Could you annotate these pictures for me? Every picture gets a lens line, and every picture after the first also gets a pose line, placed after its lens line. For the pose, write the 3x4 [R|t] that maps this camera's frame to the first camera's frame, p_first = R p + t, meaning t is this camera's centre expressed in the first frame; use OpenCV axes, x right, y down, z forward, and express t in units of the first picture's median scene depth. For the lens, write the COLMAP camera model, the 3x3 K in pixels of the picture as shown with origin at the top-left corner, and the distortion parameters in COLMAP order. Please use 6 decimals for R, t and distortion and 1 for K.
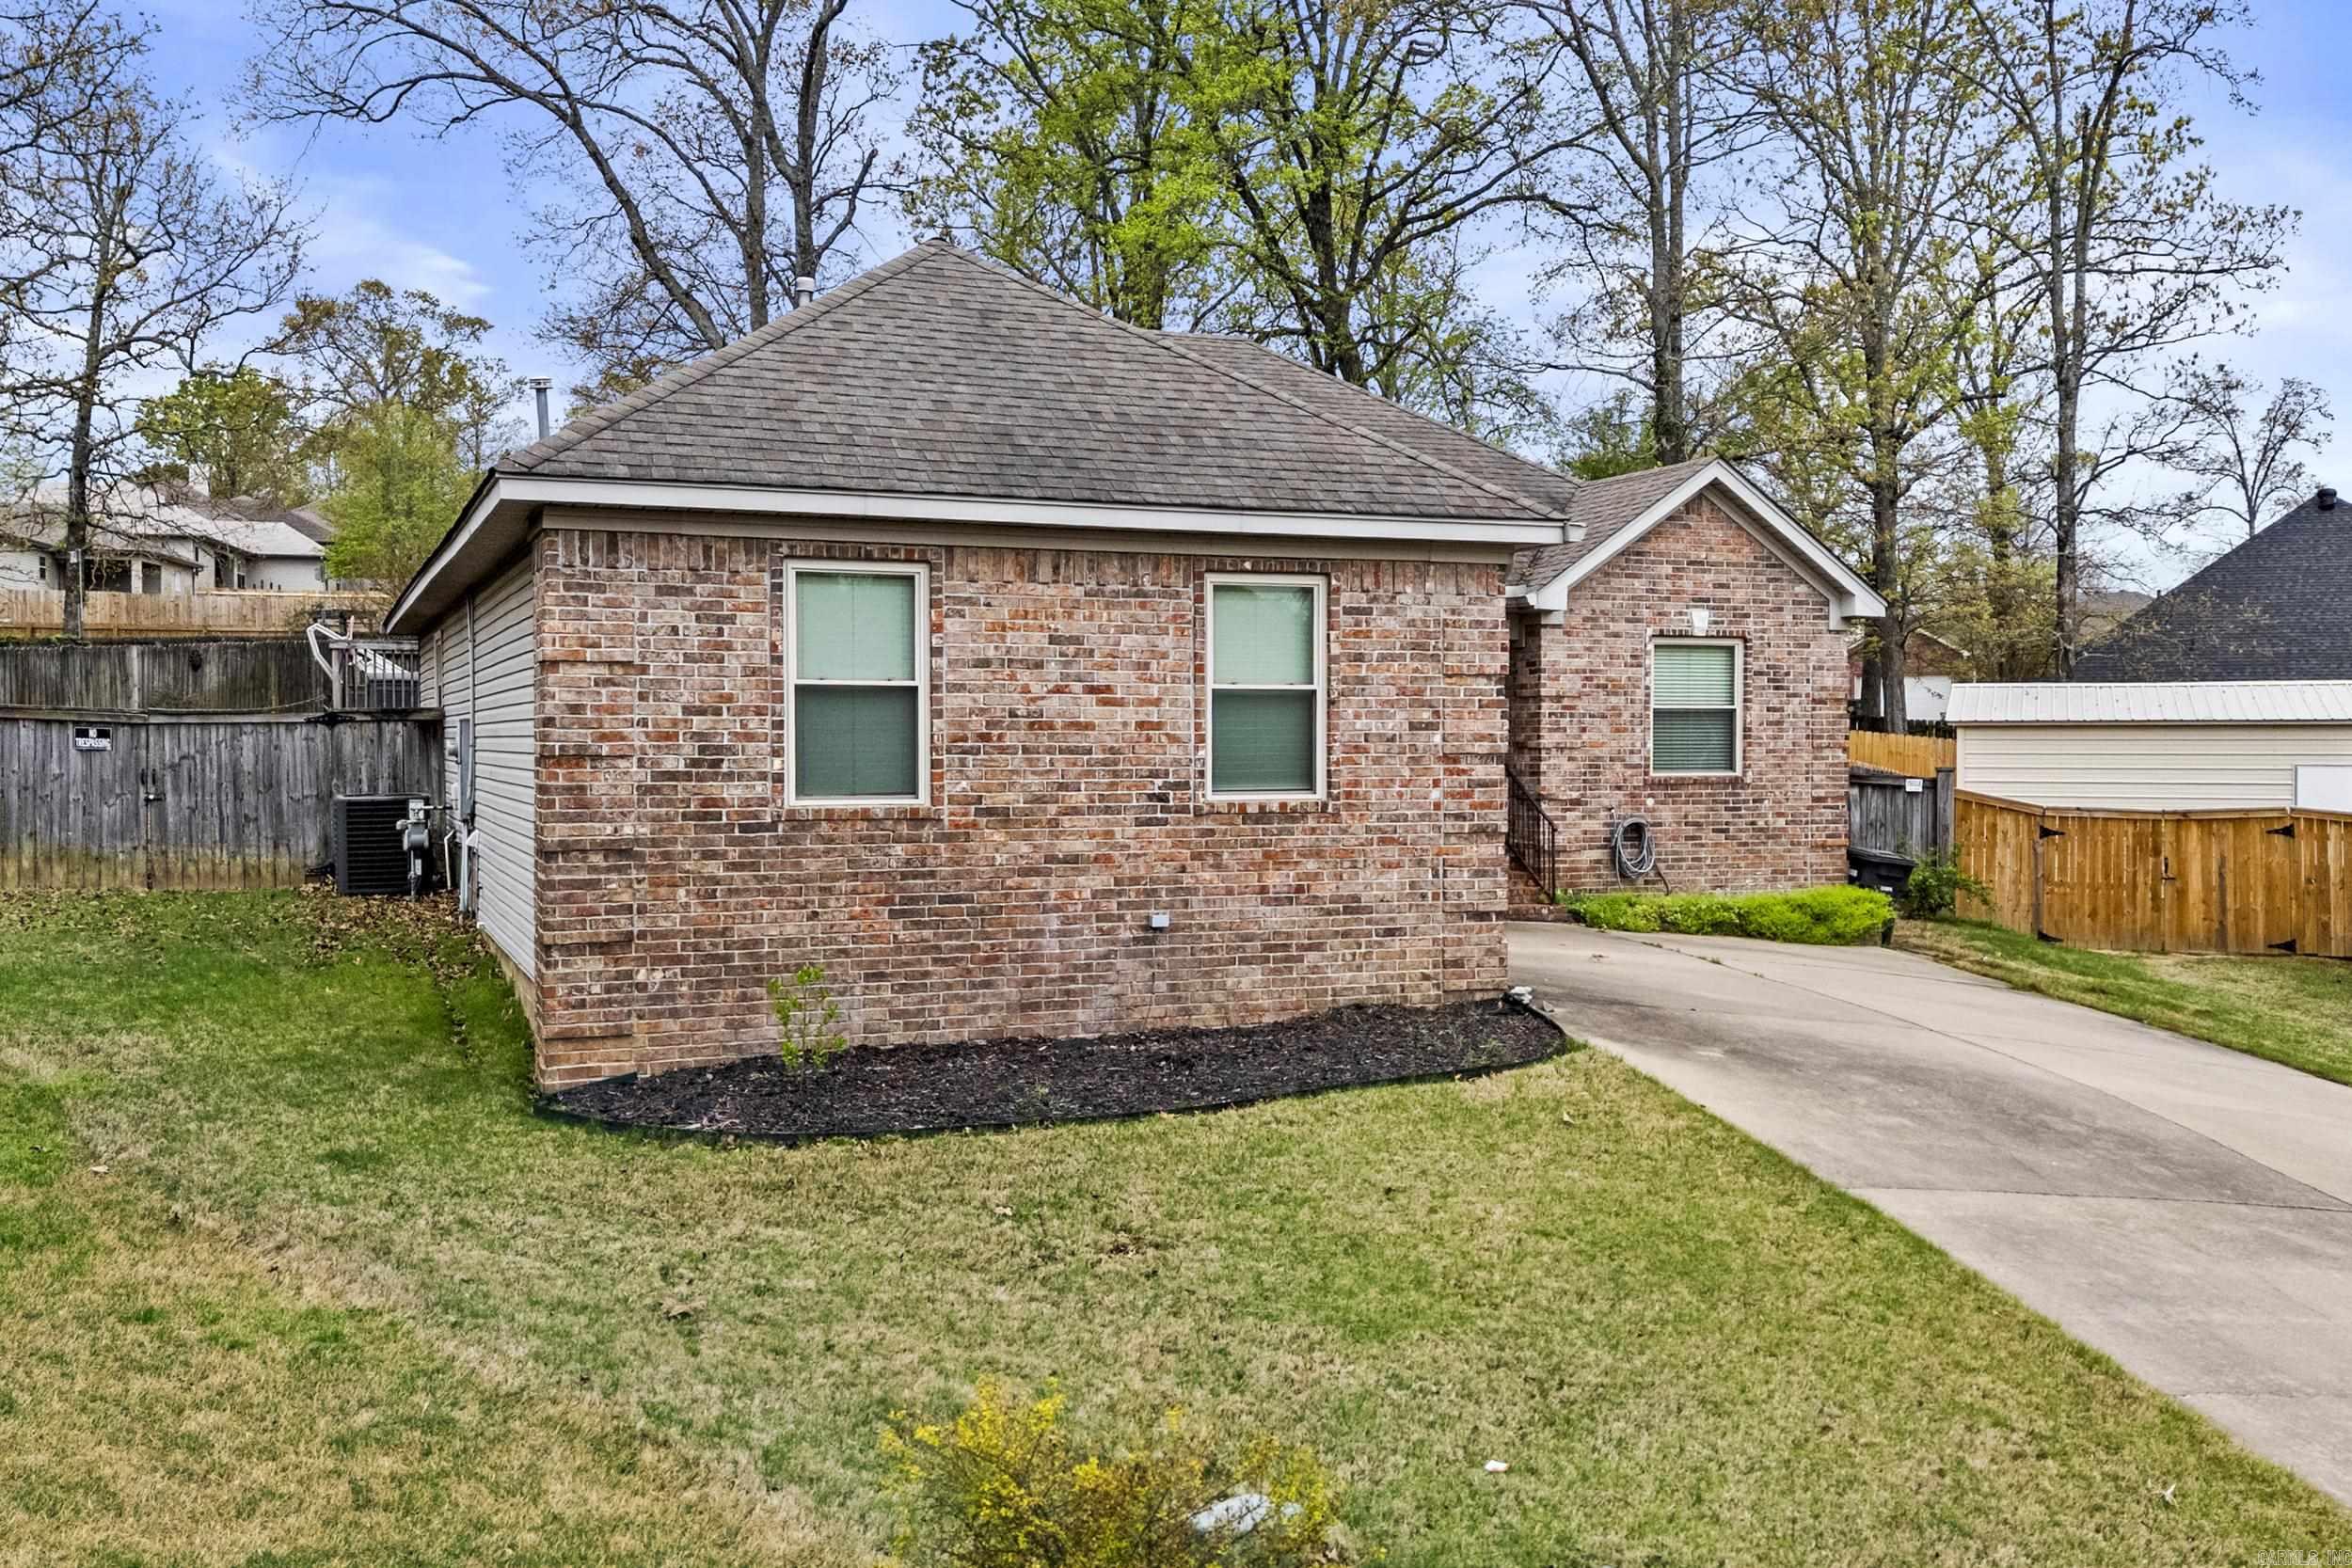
lens RADIAL K [[2104.5, 0, 1179.3], [0, 2104.5, 795.3], [0, 0, 1]] dist [0.085322, -0.100652]
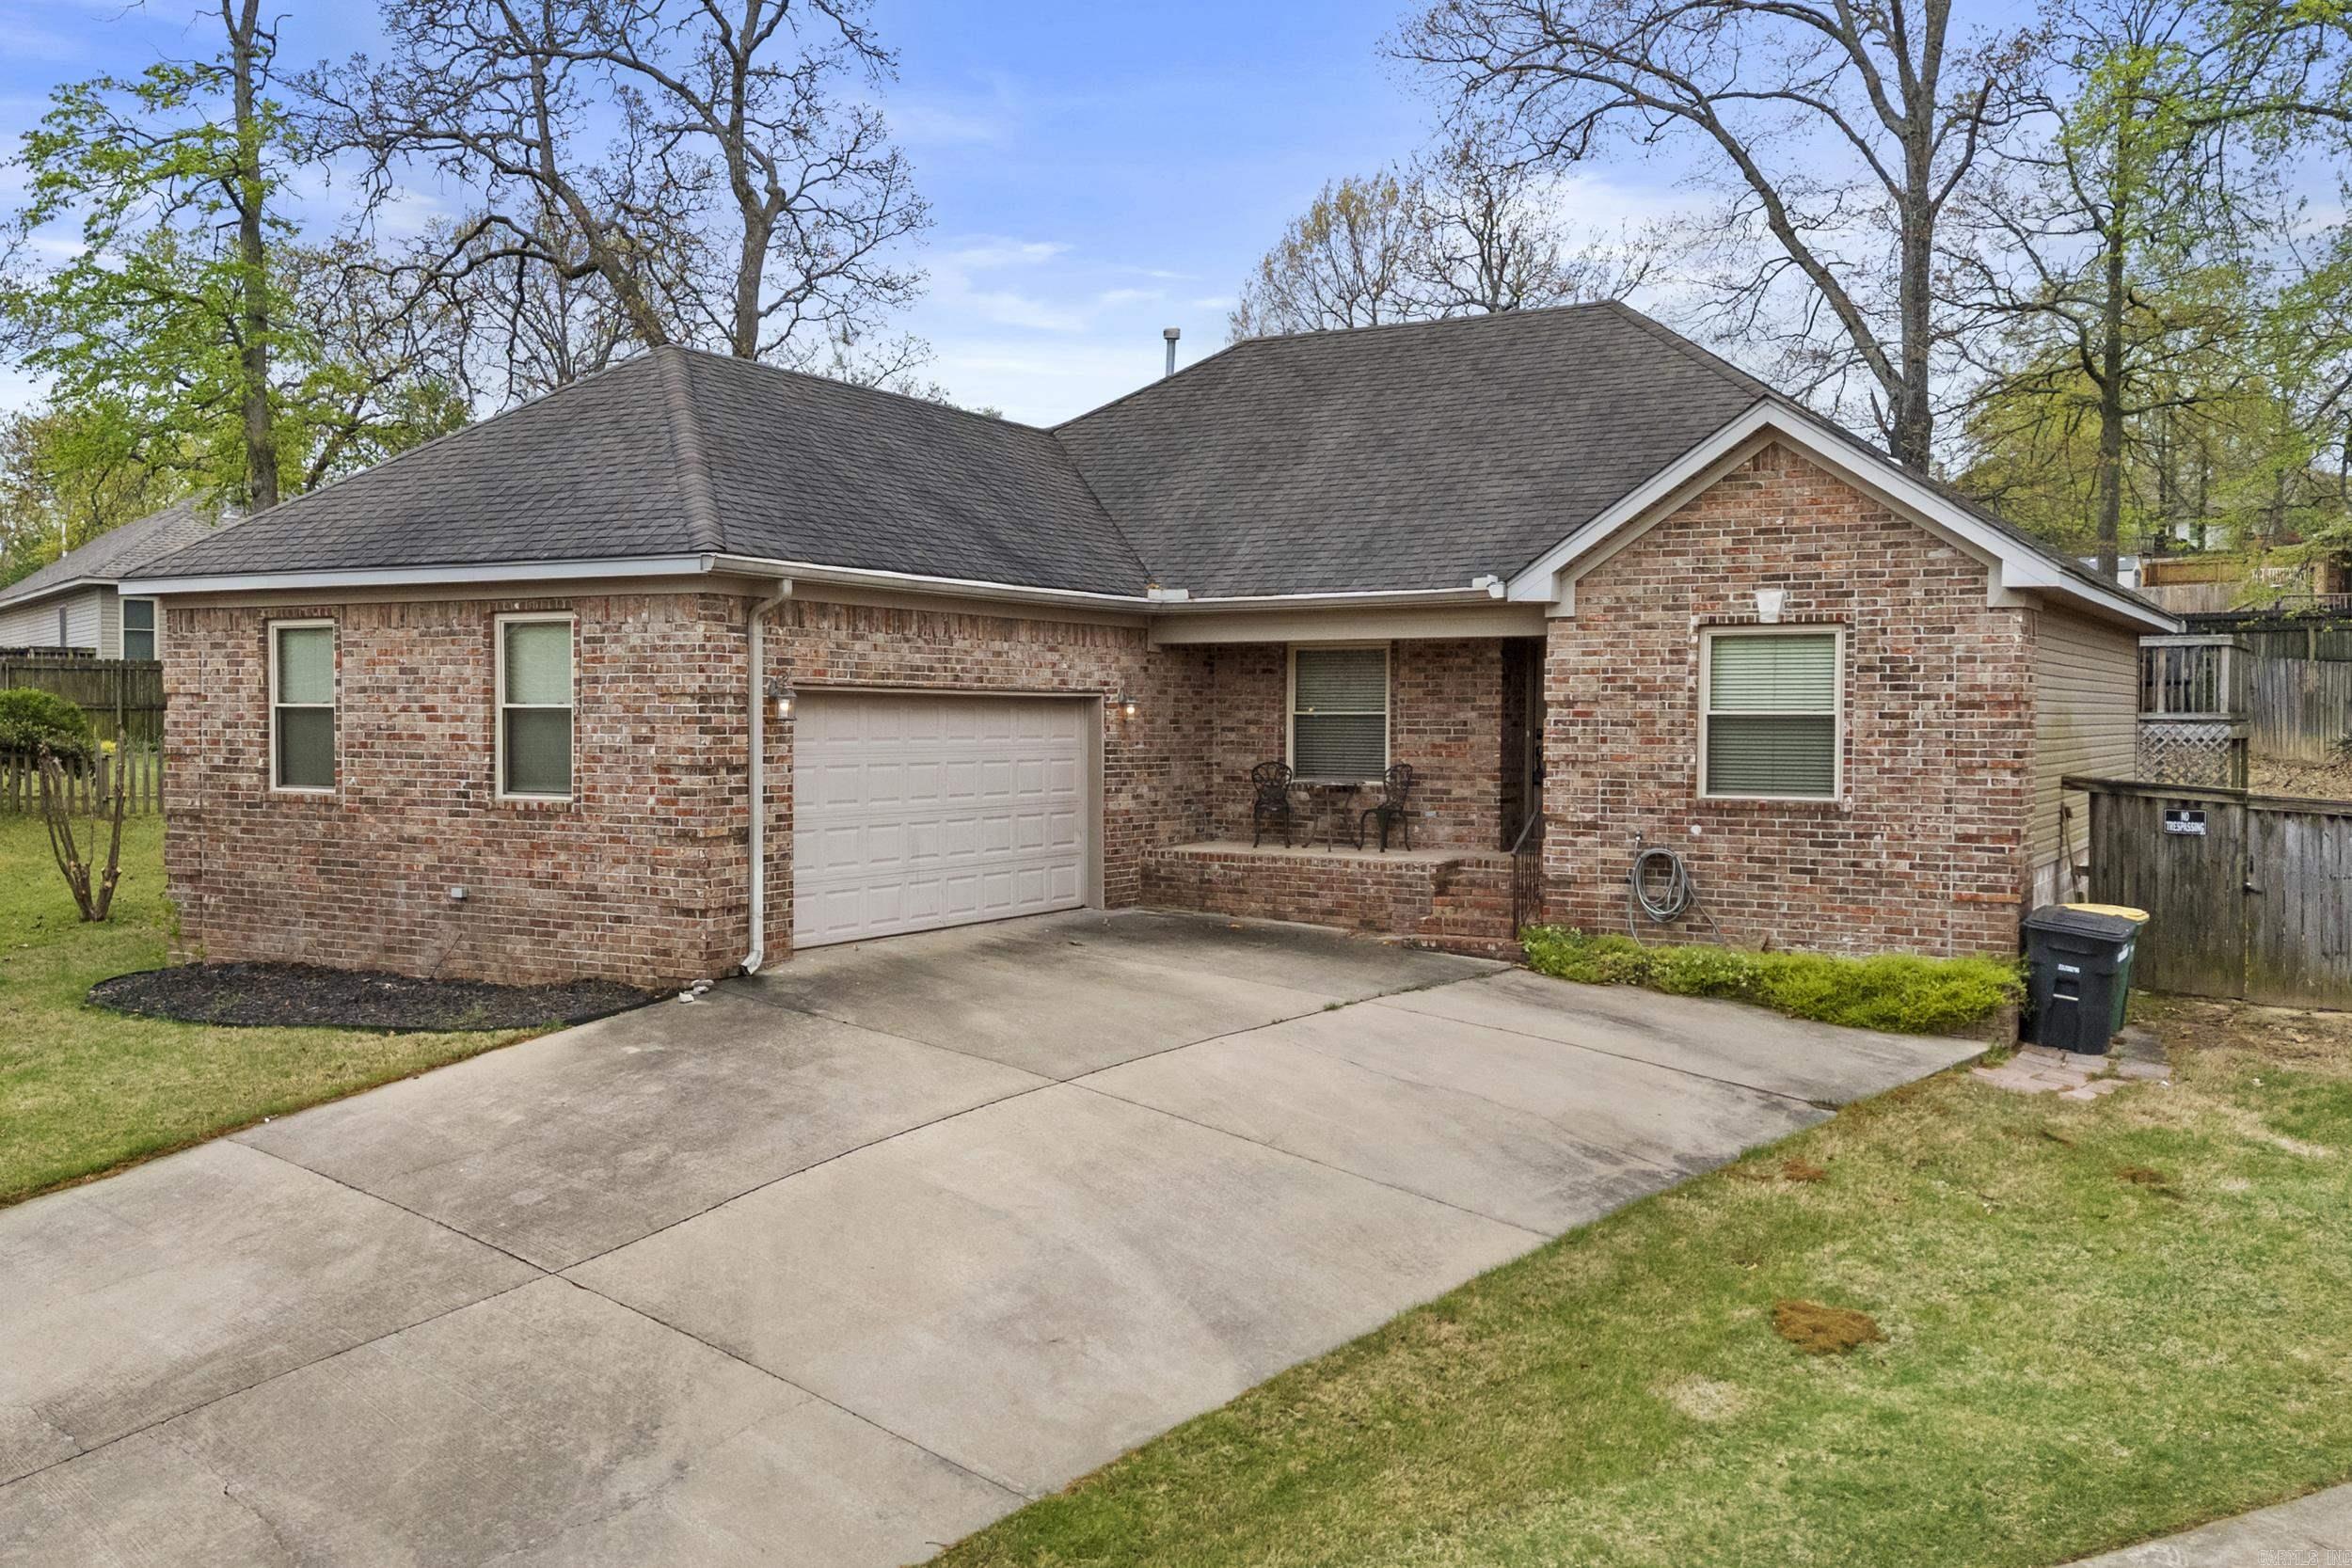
lens RADIAL K [[2104.5, 0, 1082.3], [0, 2104.5, 800.5], [0, 0, 1]] dist [0.085322, -0.100652]
pose [[0.598206, 0.034380, -0.800604, 1.201951], [-0.026722, 0.999379, 0.022950, -0.033694], [0.800897, 0.007665, 0.598754, 0.527714]]
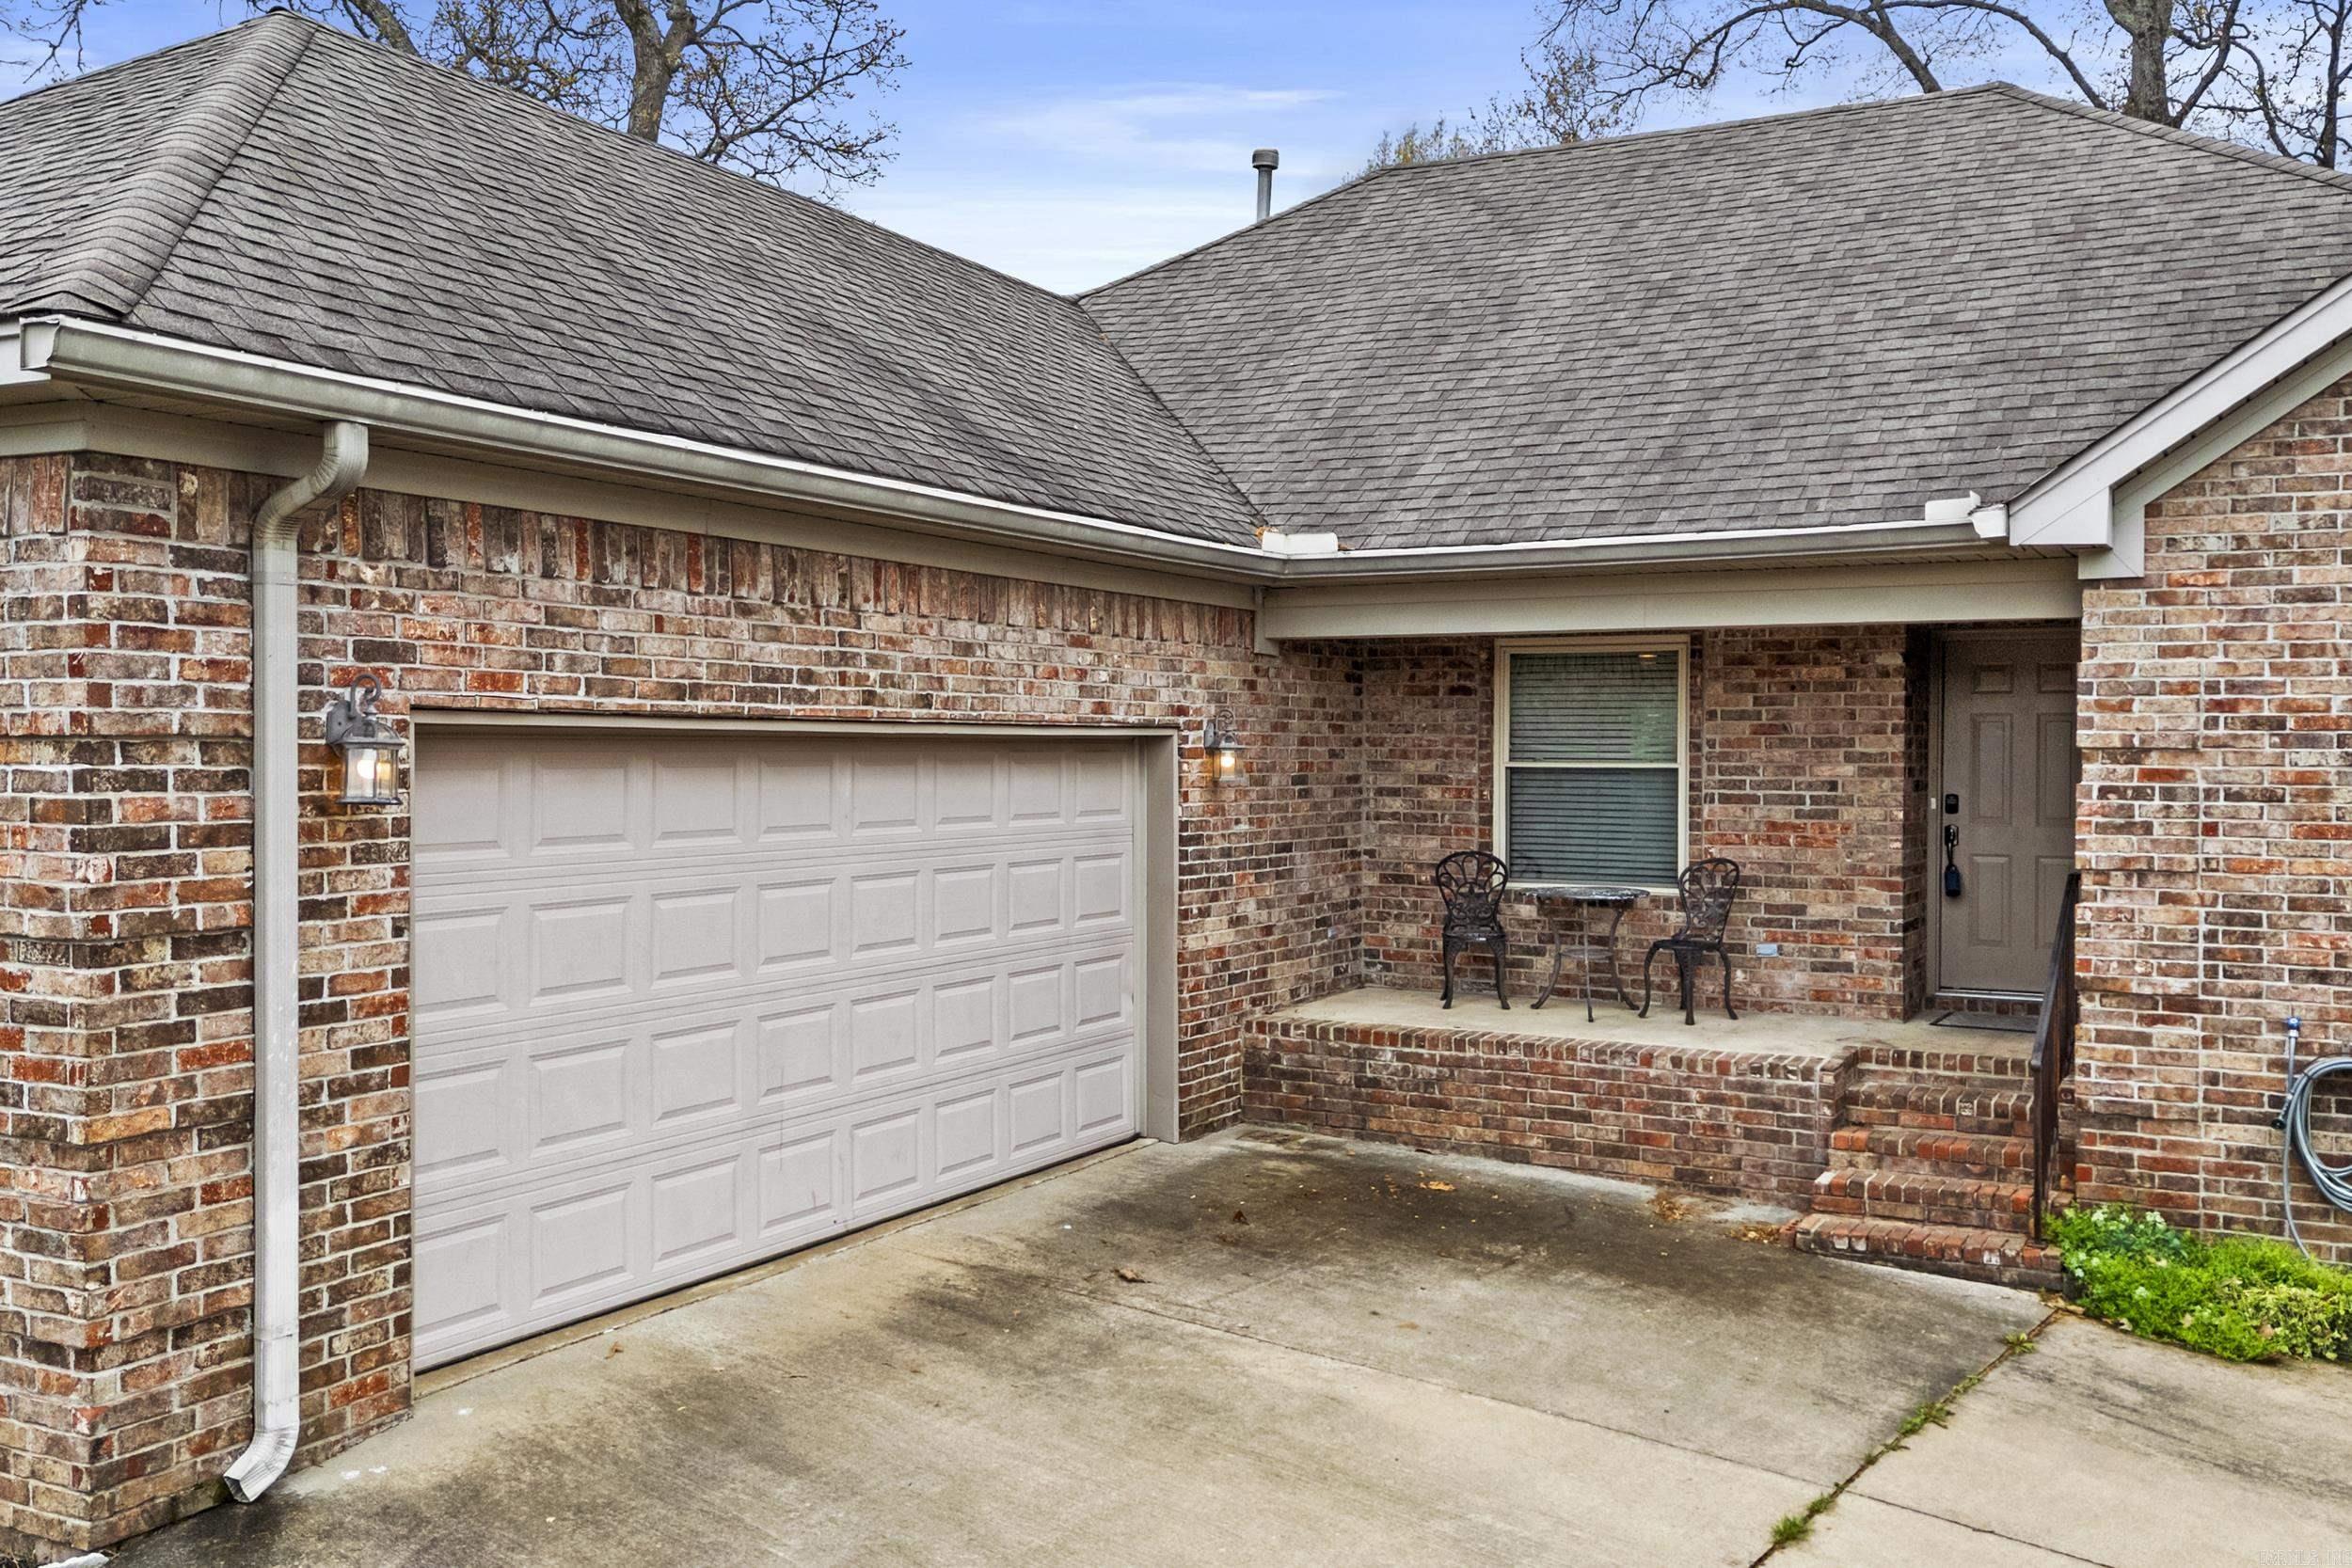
lens RADIAL K [[2104.5, 0, 1277.2], [0, 2104.5, 775.6], [0, 0, 1]] dist [0.085322, -0.100652]
pose [[0.661597, 0.014311, -0.749723, 0.618451], [-0.026304, 0.999645, -0.004131, -0.056589], [0.749398, 0.022454, 0.661739, 0.948290]]
